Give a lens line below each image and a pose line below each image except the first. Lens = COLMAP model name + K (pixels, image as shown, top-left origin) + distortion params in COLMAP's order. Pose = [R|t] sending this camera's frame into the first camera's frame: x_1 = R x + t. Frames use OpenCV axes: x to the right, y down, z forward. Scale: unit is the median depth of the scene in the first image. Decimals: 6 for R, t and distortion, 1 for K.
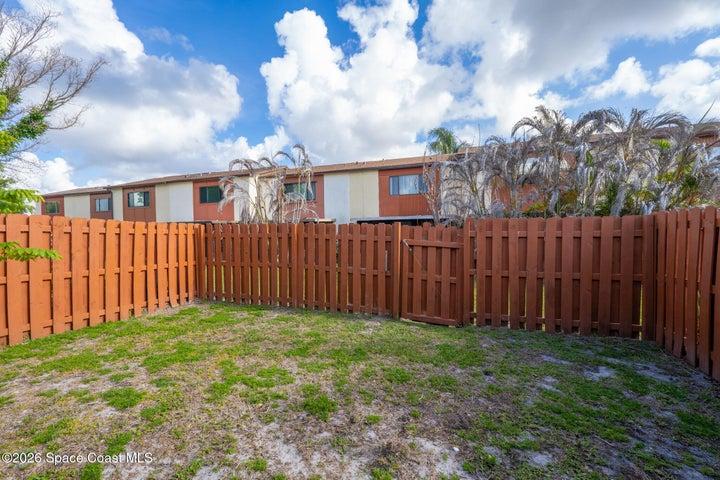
lens RADIAL K [[309.2, 0, 359.9], [0, 309.2, 235.8], [0, 0, 1]] dist [0.011242, 0.000080]
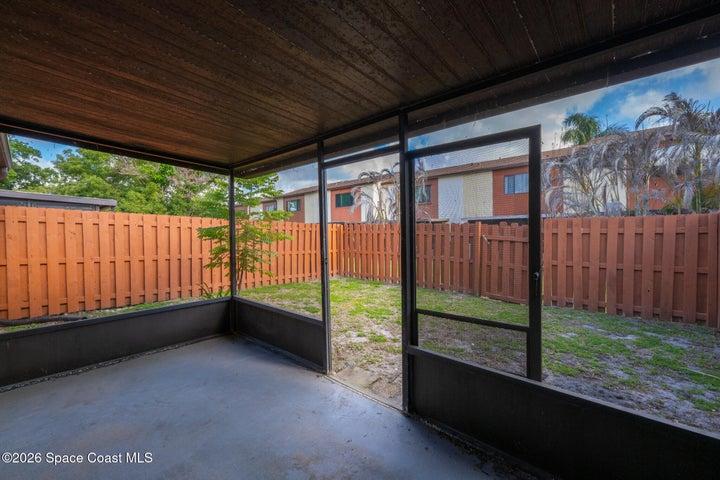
lens RADIAL K [[309.2, 0, 359.9], [0, 309.2, 235.8], [0, 0, 1]] dist [0.011242, 0.000080]
pose [[0.925436, 0.008016, -0.378818, 0.119646], [-0.007456, 0.999968, 0.002945, 0.011085], [0.378830, 0.000100, 0.925466, -0.306003]]
